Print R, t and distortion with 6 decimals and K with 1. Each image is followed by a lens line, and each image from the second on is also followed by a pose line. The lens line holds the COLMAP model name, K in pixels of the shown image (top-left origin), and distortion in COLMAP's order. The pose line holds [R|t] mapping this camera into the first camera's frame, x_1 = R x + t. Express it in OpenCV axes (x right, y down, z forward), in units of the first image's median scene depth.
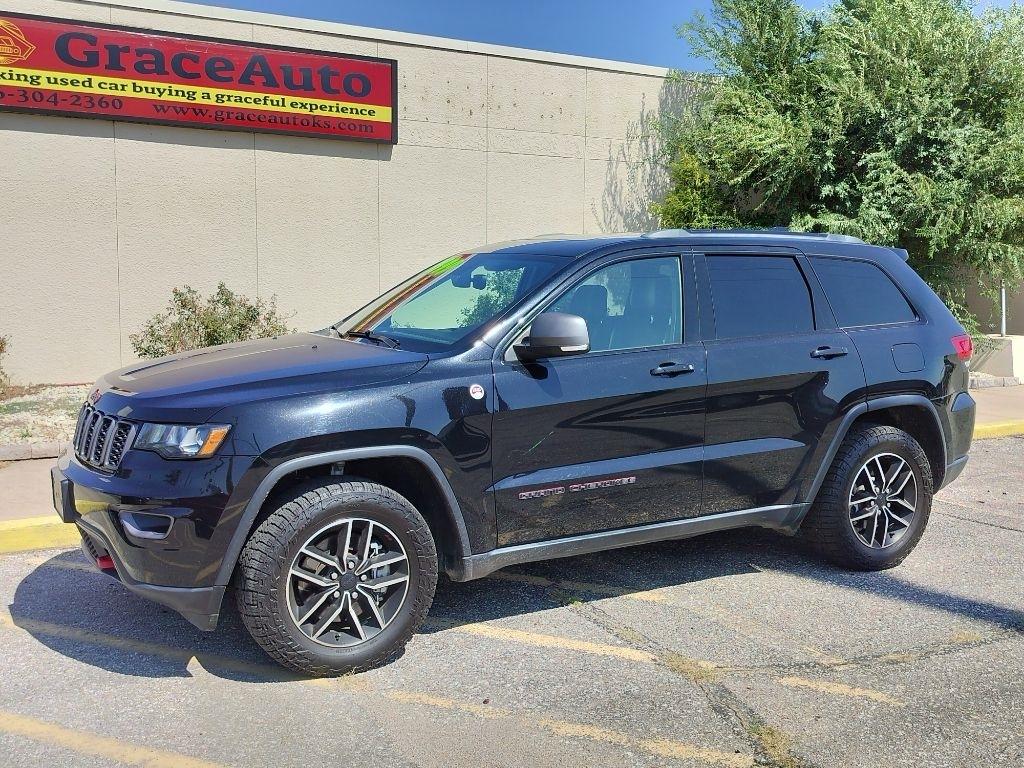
lens RADIAL K [[1055.4, 0, 525.4], [0, 1055.4, 395.5], [0, 0, 1]] dist [0.018480, 0.000000]
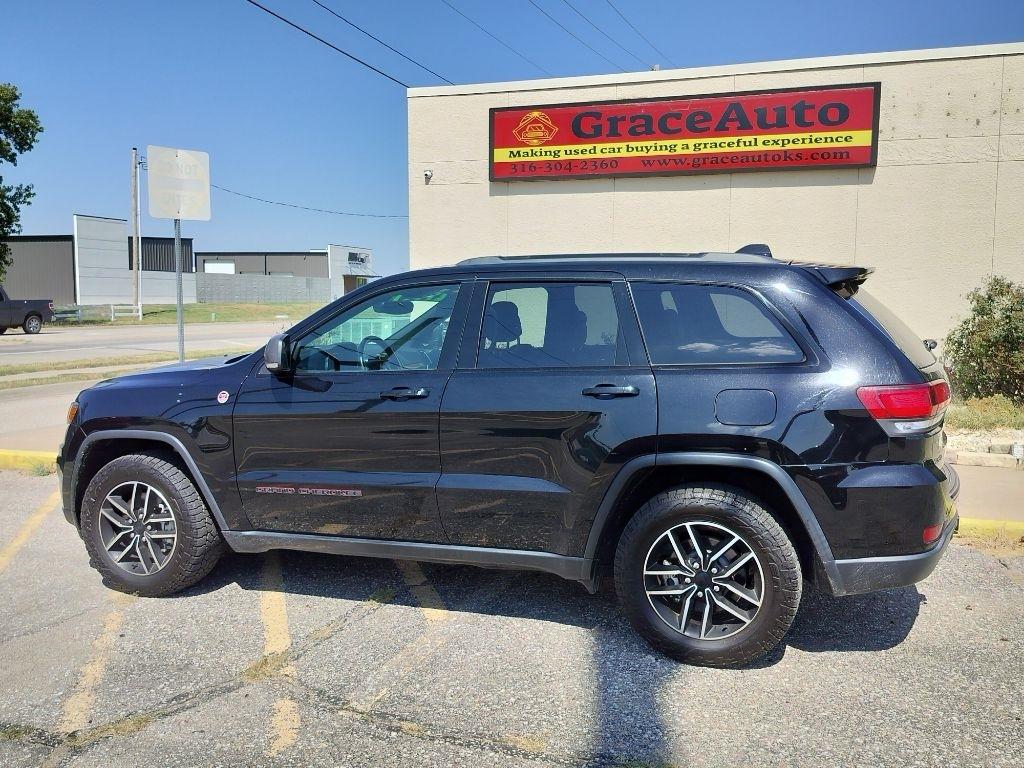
lens RADIAL K [[925.8, 0, 520.1], [0, 925.8, 406.9], [0, 0, 1]] dist [0.078958, -0.121419]
pose [[0.649817, 0.082866, -0.755560, 0.390621], [-0.082519, 0.995855, 0.038250, -0.024464], [0.755598, 0.037492, 0.653962, 0.214782]]
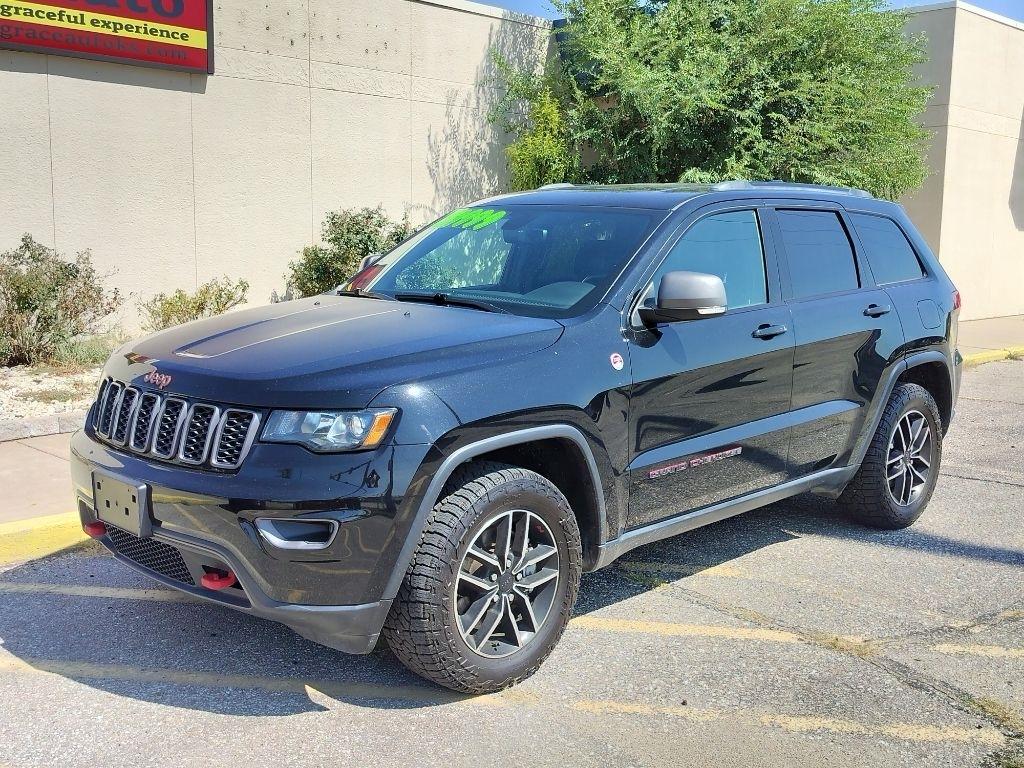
lens RADIAL K [[1115.8, 0, 522.9], [0, 1115.8, 387.1], [0, 0, 1]] dist [0.015449, 0.000000]
pose [[0.963969, -0.032316, 0.264044, -0.146358], [0.024285, 0.999139, 0.033625, -0.005965], [-0.264903, -0.026001, 0.963924, 0.041464]]
